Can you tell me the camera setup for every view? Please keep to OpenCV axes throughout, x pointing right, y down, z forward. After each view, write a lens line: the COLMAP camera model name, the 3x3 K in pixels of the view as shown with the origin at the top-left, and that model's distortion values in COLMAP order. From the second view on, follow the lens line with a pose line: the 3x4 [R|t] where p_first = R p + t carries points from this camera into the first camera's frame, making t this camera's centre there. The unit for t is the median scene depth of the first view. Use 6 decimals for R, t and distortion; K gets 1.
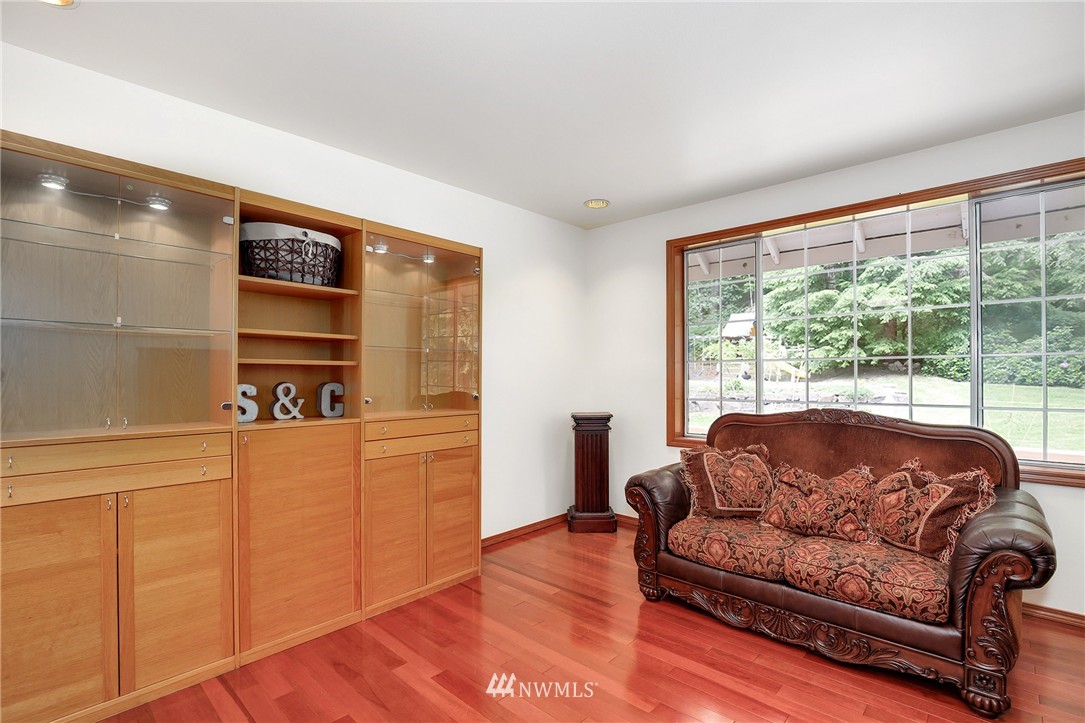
lens RADIAL K [[508.5, 0, 572.6], [0, 508.5, 377.2], [0, 0, 1]] dist [0.001318, 0.000510]
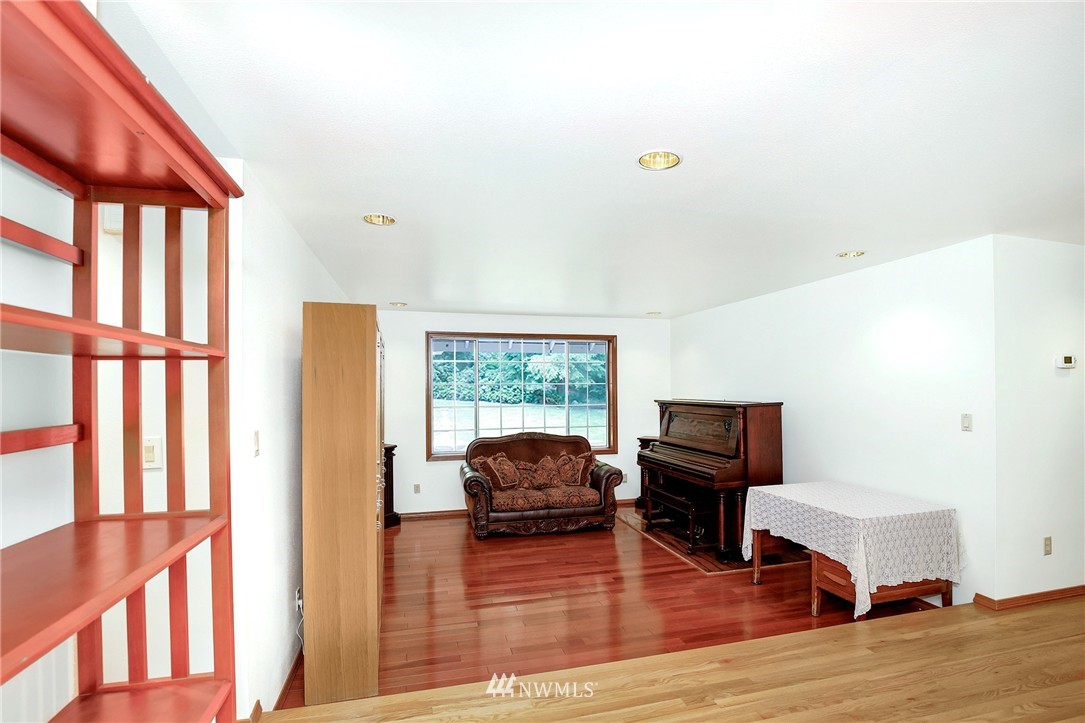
lens RADIAL K [[513.7, 0, 542.5], [0, 513.7, 361.5], [0, 0, 1]] dist [-0.028165, 0.000651]
pose [[0.564239, 0.037846, 0.824744, -1.369467], [0.005012, 0.998773, -0.049260, -0.136706], [-0.825596, 0.031928, 0.563357, -0.292911]]
